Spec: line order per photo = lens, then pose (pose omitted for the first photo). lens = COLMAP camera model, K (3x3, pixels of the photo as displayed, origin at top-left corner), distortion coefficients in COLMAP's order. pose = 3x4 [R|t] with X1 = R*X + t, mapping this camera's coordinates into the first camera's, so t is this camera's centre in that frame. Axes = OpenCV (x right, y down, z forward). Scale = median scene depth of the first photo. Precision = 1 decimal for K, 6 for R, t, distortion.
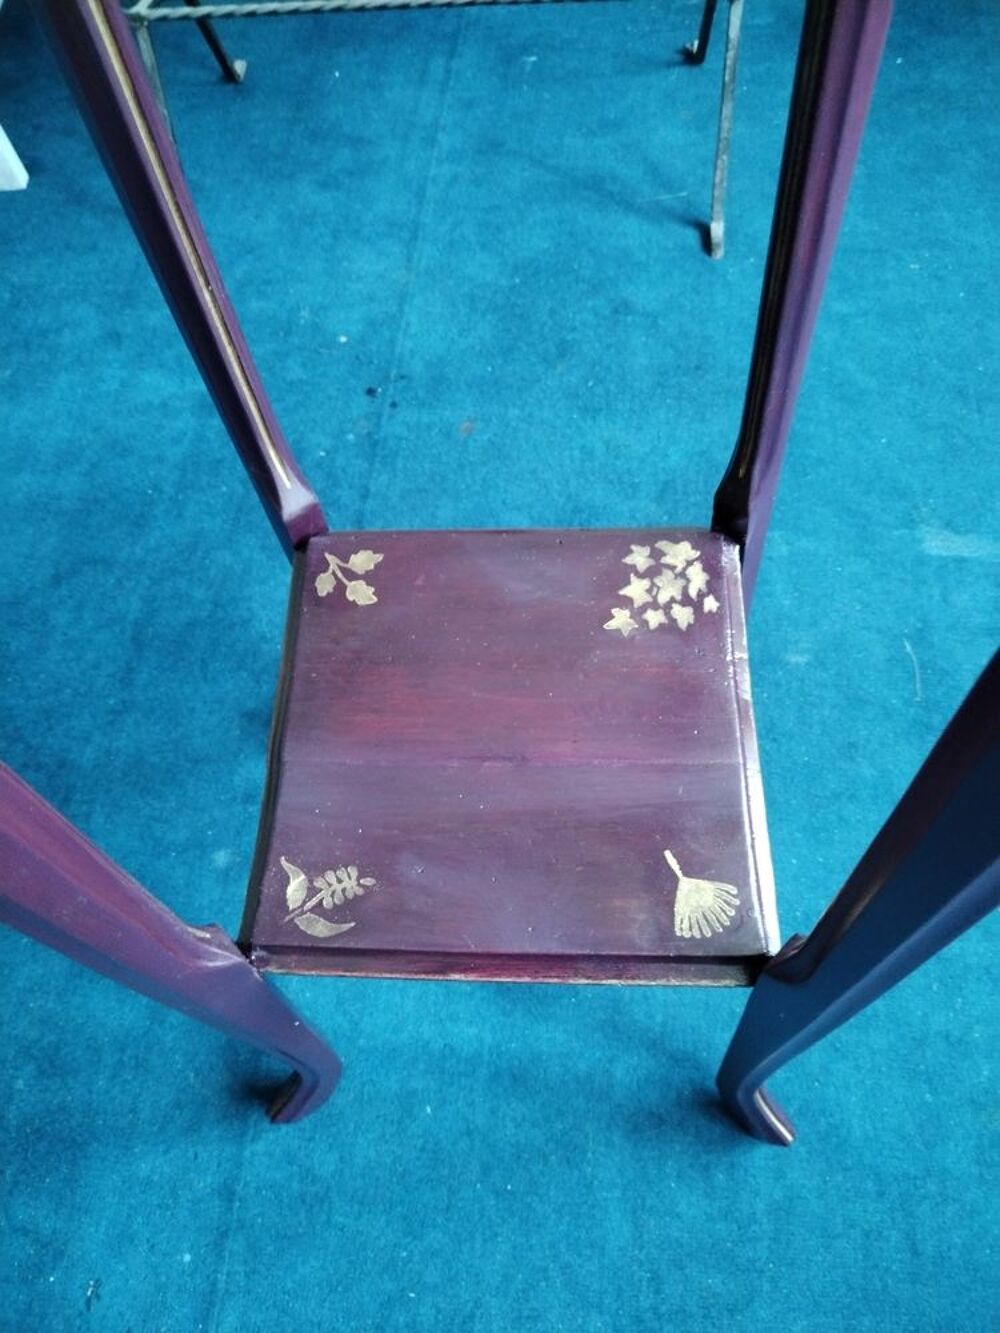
lens RADIAL K [[999.5, 0, 499.3], [0, 999.5, 670.0], [0, 0, 1]] dist [0.018676, -0.032744]
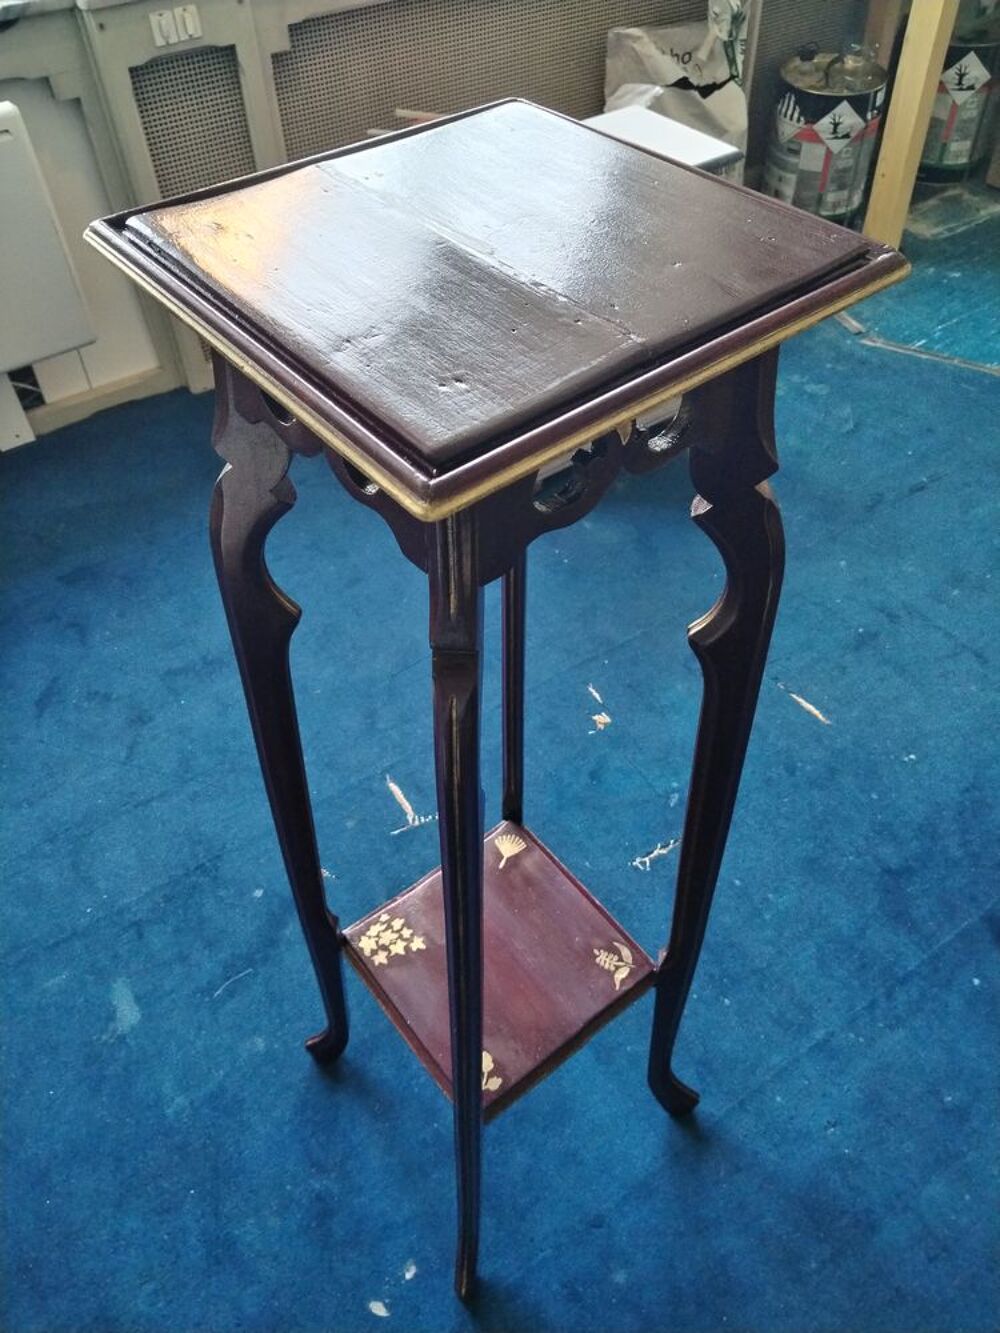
lens RADIAL K [[999.5, 0, 500.0], [0, 999.5, 663.4], [0, 0, 1]] dist [0.018676, -0.032744]
pose [[-0.645534, -0.506421, 0.571685, -0.832134], [0.698340, -0.088343, 0.710293, -1.288998], [-0.309203, 0.857749, 0.410682, -0.340106]]
